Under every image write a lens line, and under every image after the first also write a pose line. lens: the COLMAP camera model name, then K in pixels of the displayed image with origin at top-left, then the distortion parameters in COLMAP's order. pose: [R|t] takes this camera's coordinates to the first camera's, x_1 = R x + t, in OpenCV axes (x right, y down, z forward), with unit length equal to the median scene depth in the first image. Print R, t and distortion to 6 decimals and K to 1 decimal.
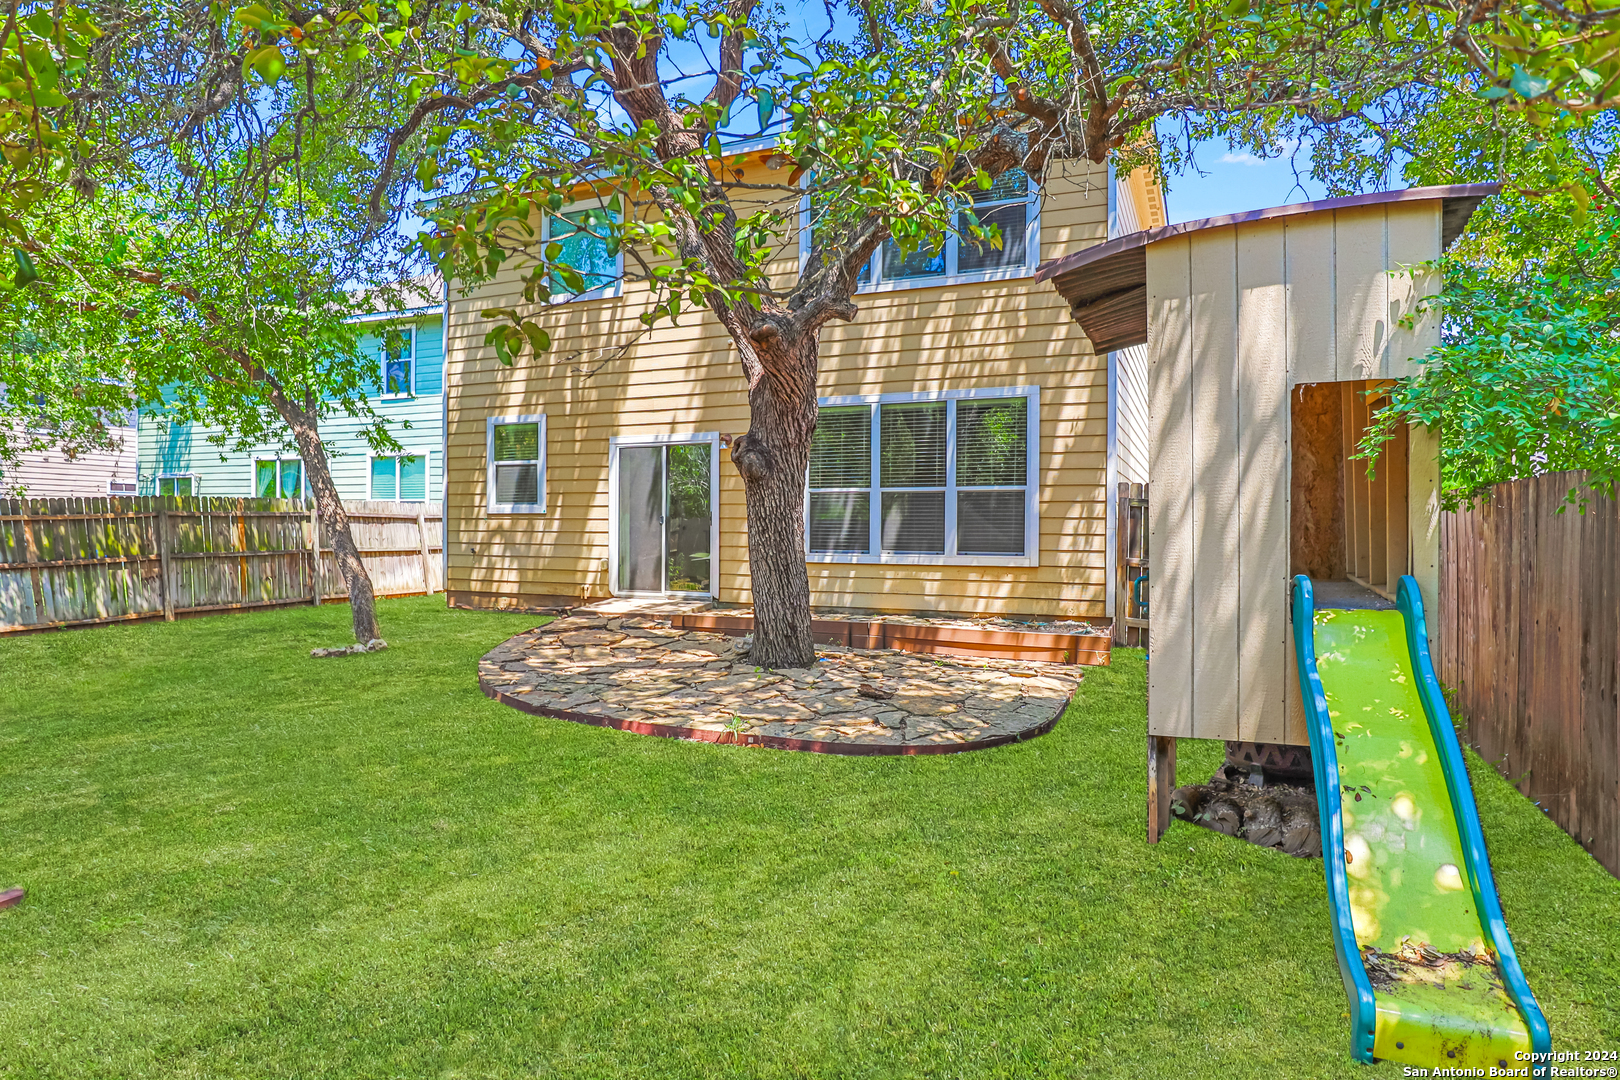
lens RADIAL K [[984.7, 0, 809.9], [0, 984.7, 539.3], [0, 0, 1]] dist [-0.010092, 0.000236]
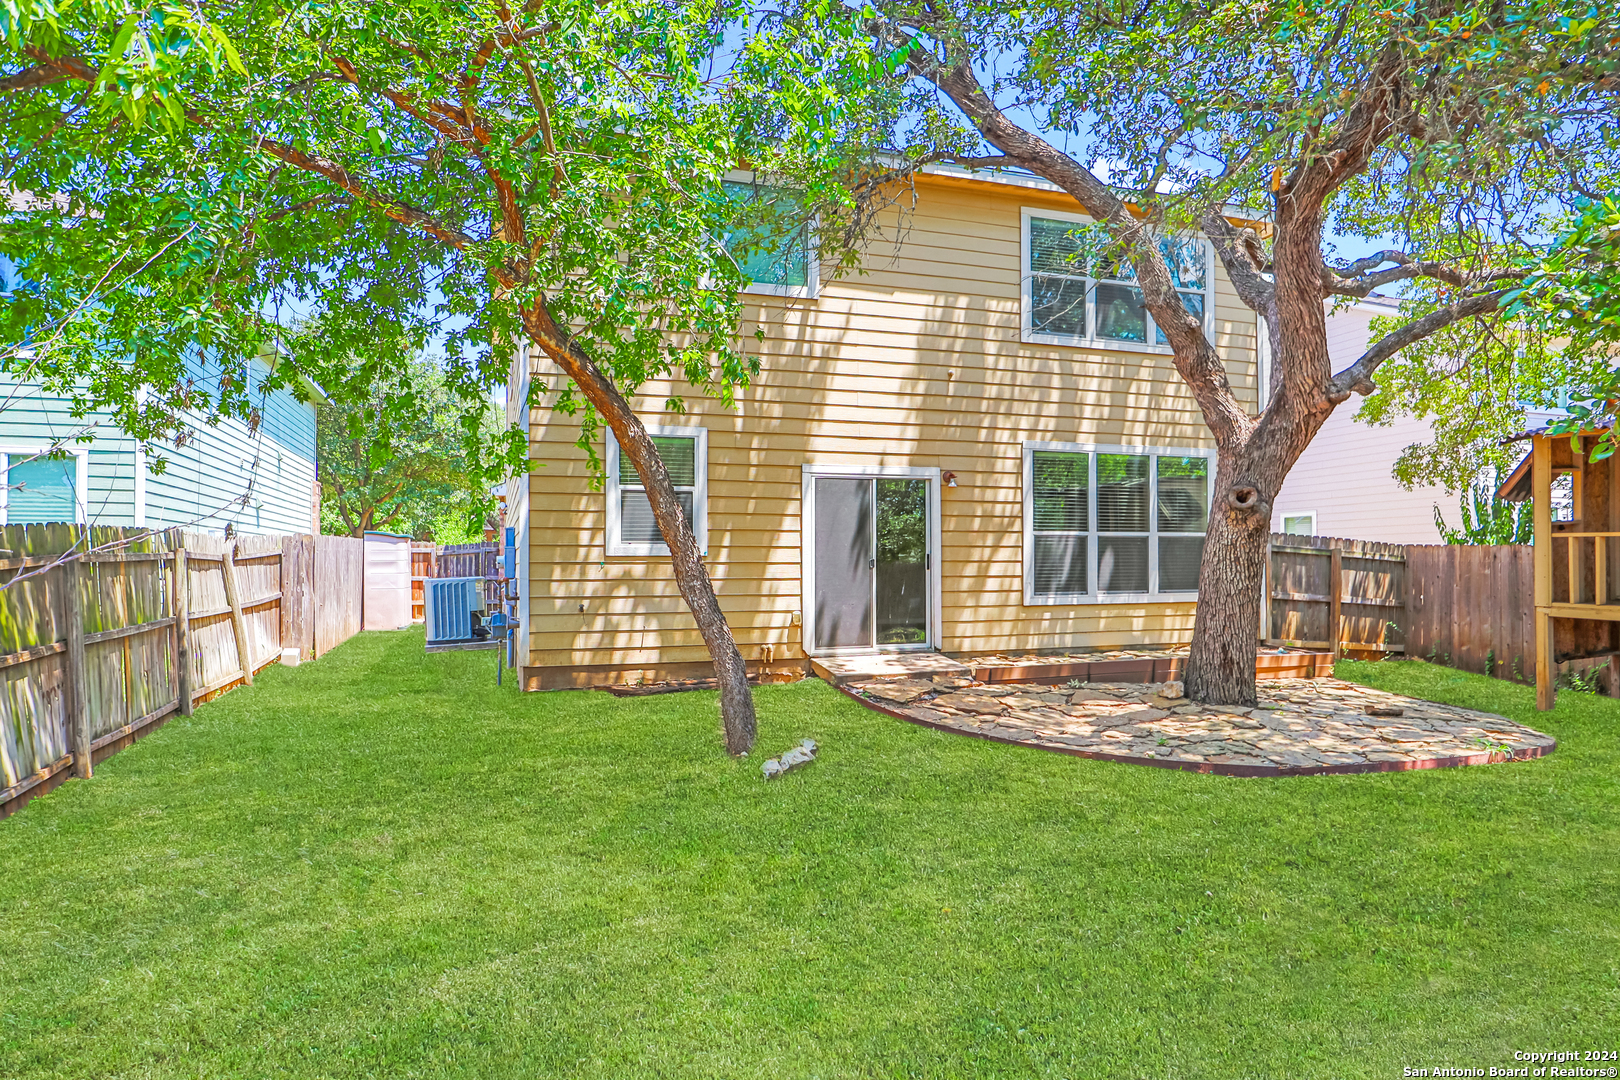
lens RADIAL K [[984.7, 0, 810.0], [0, 984.7, 538.6], [0, 0, 1]] dist [-0.010092, 0.000236]
pose [[0.711946, 0.008166, 0.702187, -0.852310], [0.014082, 0.999565, -0.025901, -0.021116], [-0.702093, 0.028328, 0.711521, 0.442584]]
